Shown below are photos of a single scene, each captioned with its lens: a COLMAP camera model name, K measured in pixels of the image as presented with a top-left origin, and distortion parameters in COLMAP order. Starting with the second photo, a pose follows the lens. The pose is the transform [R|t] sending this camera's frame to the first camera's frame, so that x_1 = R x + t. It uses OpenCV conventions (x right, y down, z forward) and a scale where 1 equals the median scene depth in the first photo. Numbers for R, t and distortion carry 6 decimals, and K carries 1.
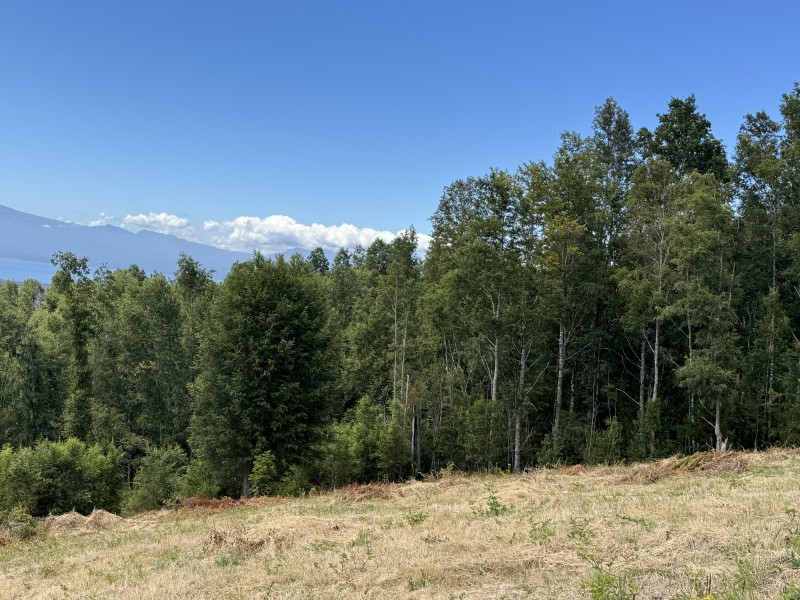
lens RADIAL K [[992.9, 0, 400.0], [0, 992.9, 300.0], [0, 0, 1]] dist [0.227758, -0.469424]
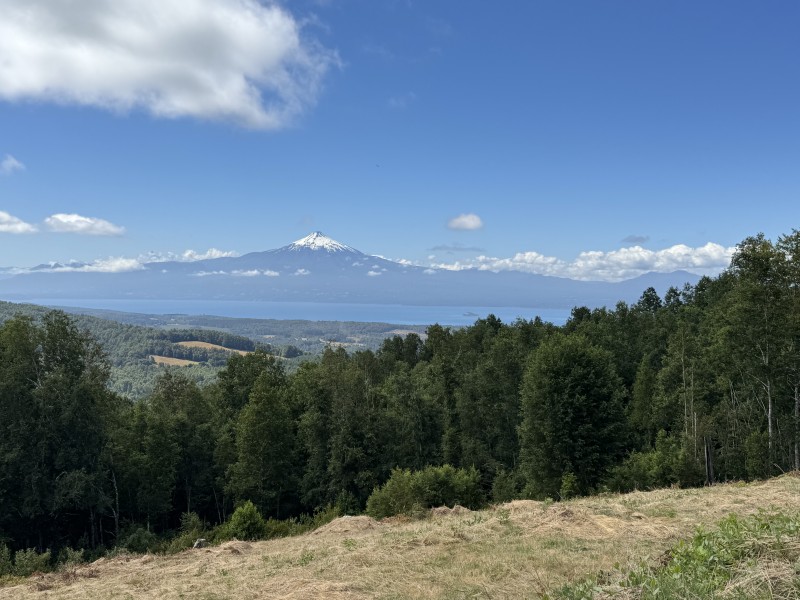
lens RADIAL K [[947.2, 0, 408.4], [0, 947.2, 301.3], [0, 0, 1]] dist [0.179166, -0.342979]
pose [[0.935759, -0.077042, -0.344123, 0.116460], [0.066981, 0.996909, -0.041049, -0.045949], [0.346222, 0.015362, 0.938027, -0.314619]]
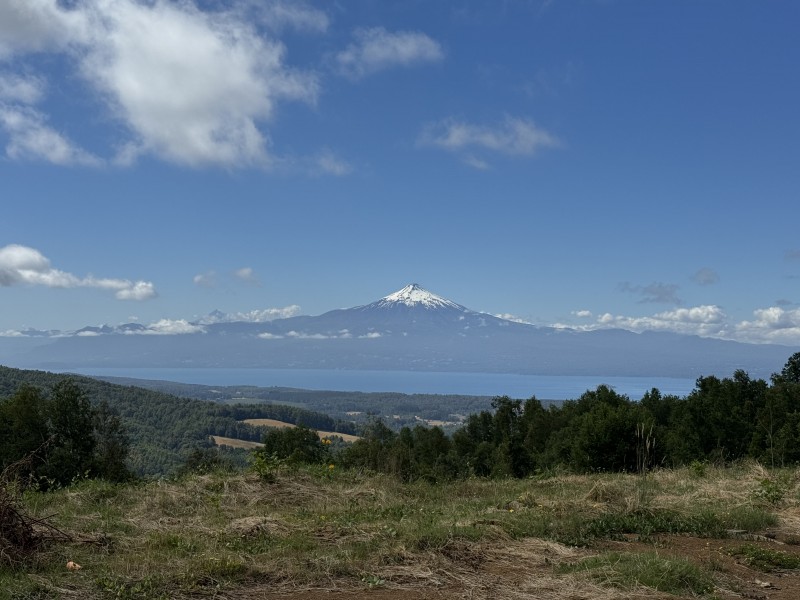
lens RADIAL K [[1175.8, 0, 417.1], [0, 1175.8, 300.3], [0, 0, 1]] dist [0.129095, 0.059509]
pose [[0.900109, -0.103155, -0.423275, 0.260768], [0.064066, 0.992342, -0.105603, -0.032532], [0.430928, 0.067937, 0.899826, -0.414023]]
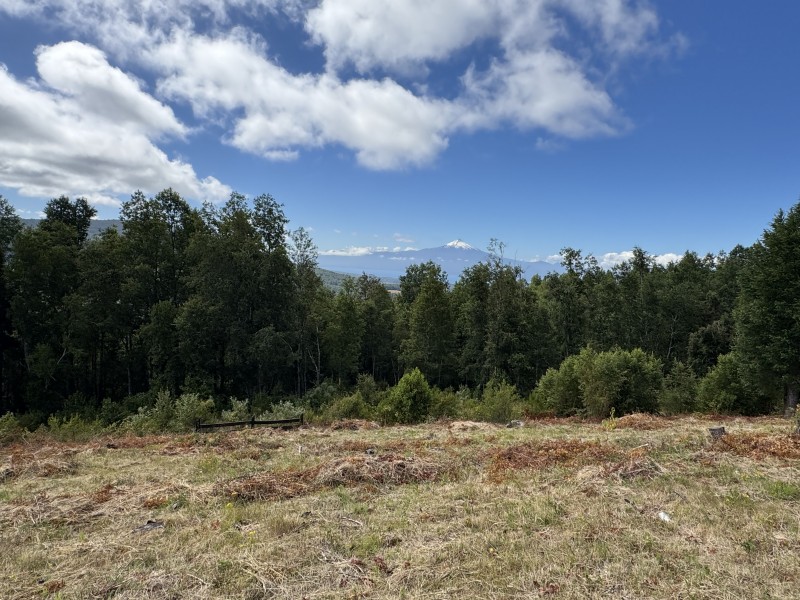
lens RADIAL K [[488.8, 0, 395.8], [0, 488.8, 299.0], [0, 0, 1]] dist [-0.013994, 0.002994]
pose [[0.840157, -0.005662, -0.542314, -0.206576], [0.008599, 0.999959, 0.002883, 0.056211], [0.542276, -0.007085, 0.840171, 0.242738]]
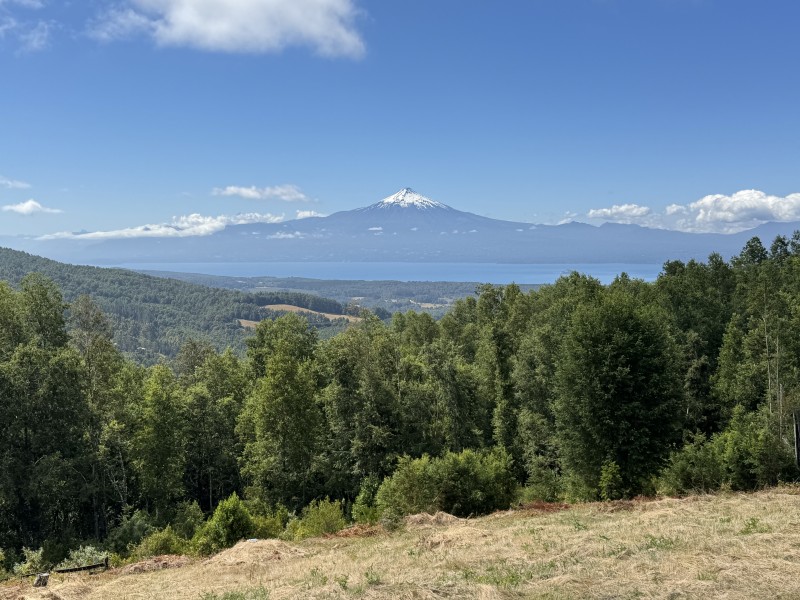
lens RADIAL K [[994.1, 0, 412.2], [0, 994.1, 304.3], [0, 0, 1]] dist [0.223351, -0.534116]
pose [[0.899163, -0.074721, -0.431186, 0.149140], [0.081090, 0.996700, -0.003622, -0.041495], [0.430034, -0.031708, 0.902256, -0.142732]]
